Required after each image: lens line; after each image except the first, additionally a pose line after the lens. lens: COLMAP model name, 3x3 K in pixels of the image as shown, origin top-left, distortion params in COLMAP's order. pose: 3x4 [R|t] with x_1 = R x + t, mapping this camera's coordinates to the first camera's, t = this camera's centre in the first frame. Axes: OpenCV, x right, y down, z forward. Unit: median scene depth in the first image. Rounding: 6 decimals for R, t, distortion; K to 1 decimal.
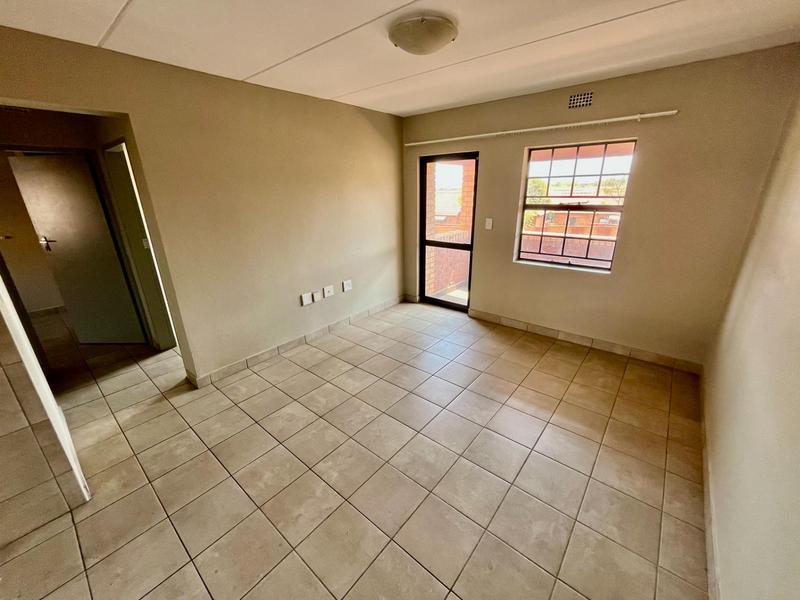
lens RADIAL K [[324.3, 0, 397.0], [0, 324.3, 300.5], [0, 0, 1]] dist [-0.000237, 0.000055]
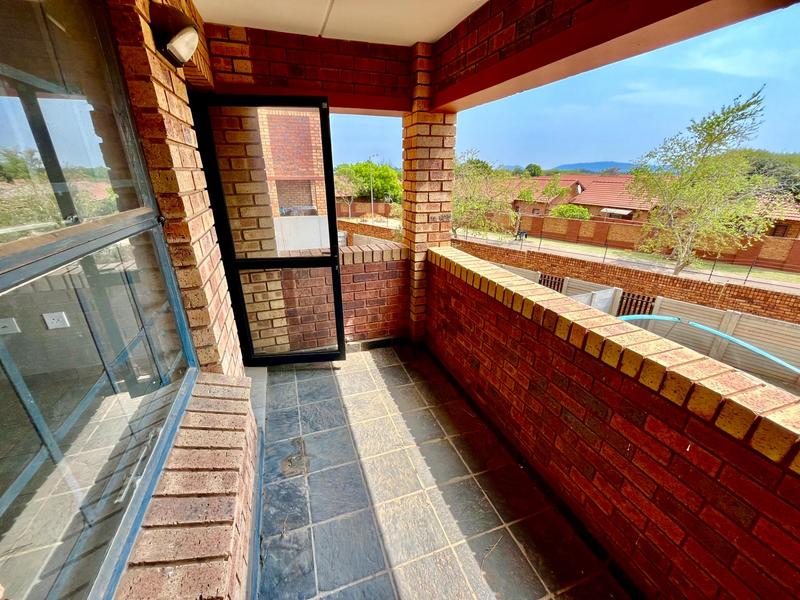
lens RADIAL K [[324.3, 0, 397.8], [0, 324.3, 300.3], [0, 0, 1]] dist [-0.000237, 0.000055]
pose [[0.860885, 0.202828, -0.466625, 0.727483], [-0.180181, 0.979207, 0.093213, -0.276566], [0.475828, 0.003831, 0.879530, 0.846829]]
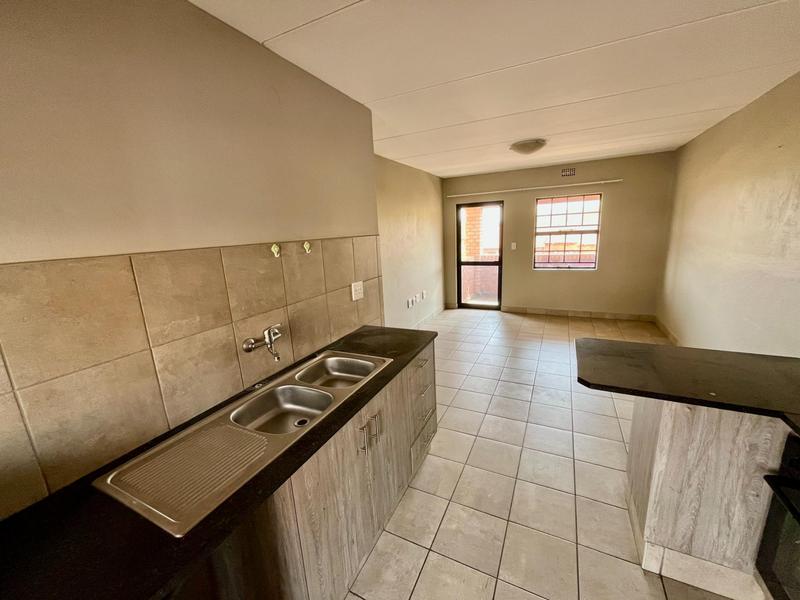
lens RADIAL K [[324.3, 0, 399.4], [0, 324.3, 300.9], [0, 0, 1]] dist [-0.000237, 0.000055]
pose [[0.972200, -0.078140, 0.220730, -0.615222], [0.105666, 0.987639, -0.115773, 0.140185], [-0.208955, 0.135878, 0.968439, -0.329269]]
